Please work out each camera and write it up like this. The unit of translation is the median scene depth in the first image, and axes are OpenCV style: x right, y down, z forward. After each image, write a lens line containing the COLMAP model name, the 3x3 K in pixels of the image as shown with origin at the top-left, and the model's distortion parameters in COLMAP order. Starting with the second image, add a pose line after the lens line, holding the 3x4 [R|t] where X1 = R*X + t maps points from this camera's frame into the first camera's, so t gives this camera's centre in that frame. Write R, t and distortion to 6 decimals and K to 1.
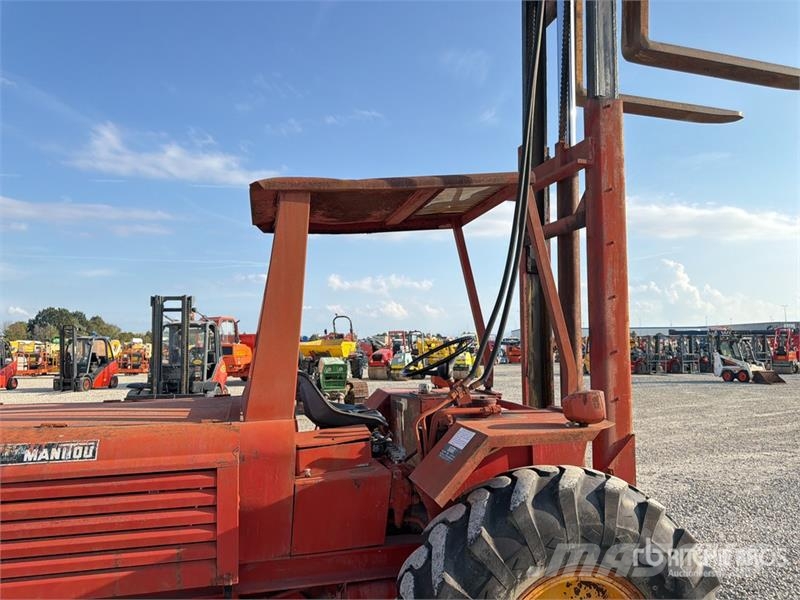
lens RADIAL K [[566.1, 0, 400.0], [0, 566.1, 300.0], [0, 0, 1]] dist [0.062620, -0.086605]
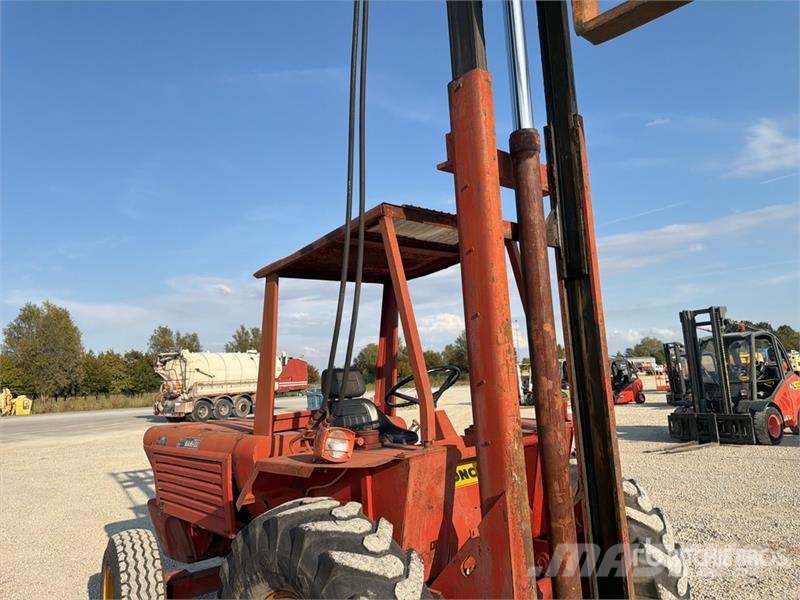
lens RADIAL K [[570.3, 0, 391.0], [0, 570.3, 298.4], [0, 0, 1]] dist [0.060908, -0.078347]
pose [[0.450440, -0.137518, -0.882152, 1.249678], [0.115771, 0.988721, -0.095017, 0.039368], [0.885269, -0.059329, 0.461280, 0.617893]]
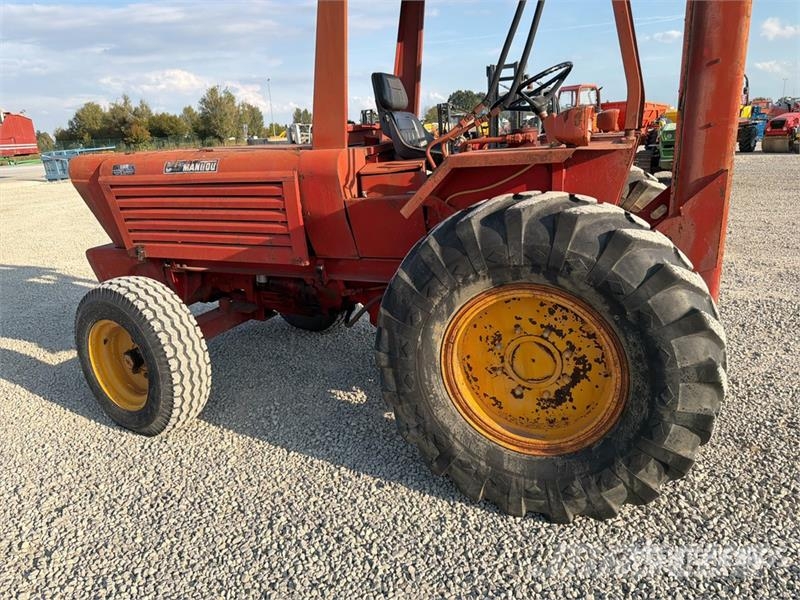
lens RADIAL K [[569.0, 0, 396.7], [0, 569.0, 303.0], [0, 0, 1]] dist [0.043132, -0.052179]
pose [[0.789551, 0.147457, -0.595706, 0.655220], [0.088049, 0.933441, 0.347758, 0.103305], [0.607336, -0.327024, 0.724016, 0.083484]]
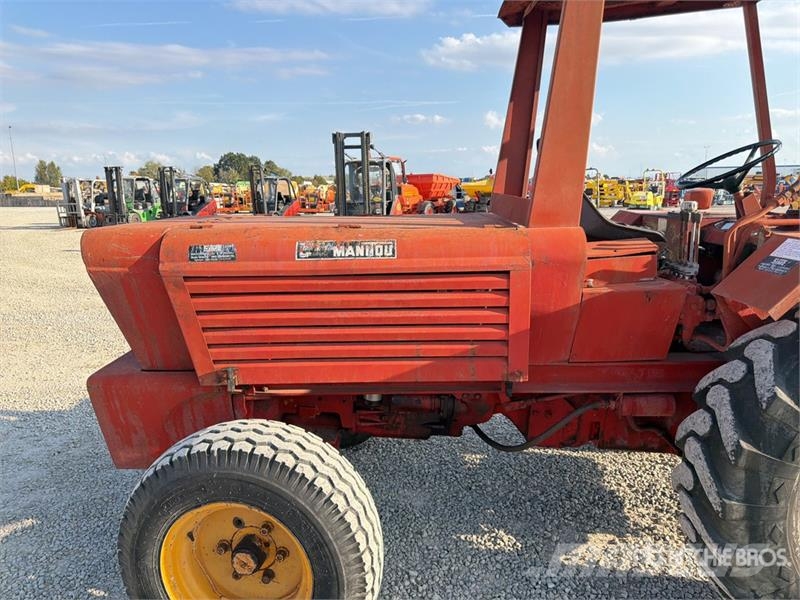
lens RADIAL K [[569.6, 0, 406.1], [0, 569.6, 294.5], [0, 0, 1]] dist [0.069609, -0.084900]
pose [[0.966773, 0.044015, -0.251819, -0.215664], [0.022875, 0.966219, 0.256706, 0.067751], [0.254611, -0.253937, 0.933107, 0.021605]]
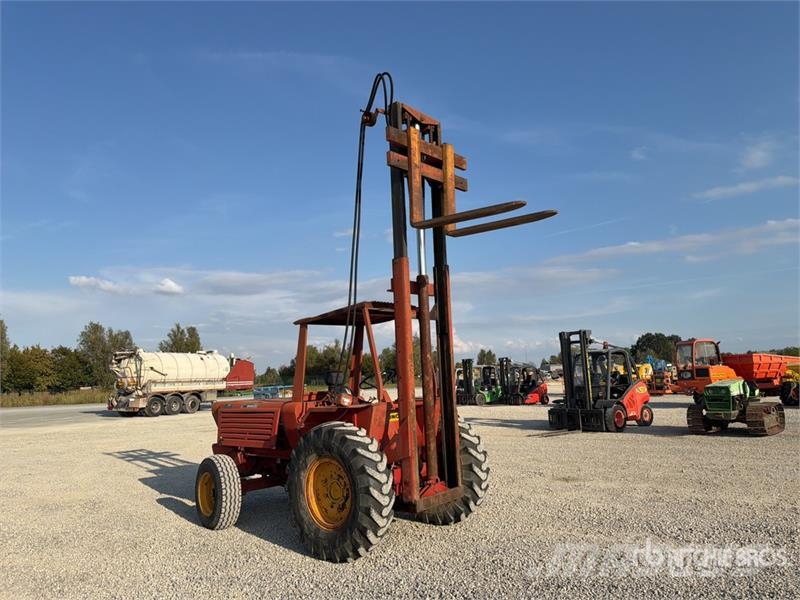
lens RADIAL K [[570.3, 0, 391.0], [0, 570.3, 298.4], [0, 0, 1]] dist [0.060908, -0.078347]
pose [[0.547790, -0.124069, -0.827365, 2.567023], [0.091325, 0.991901, -0.088277, -0.022221], [0.831616, -0.027201, 0.554684, -0.246453]]
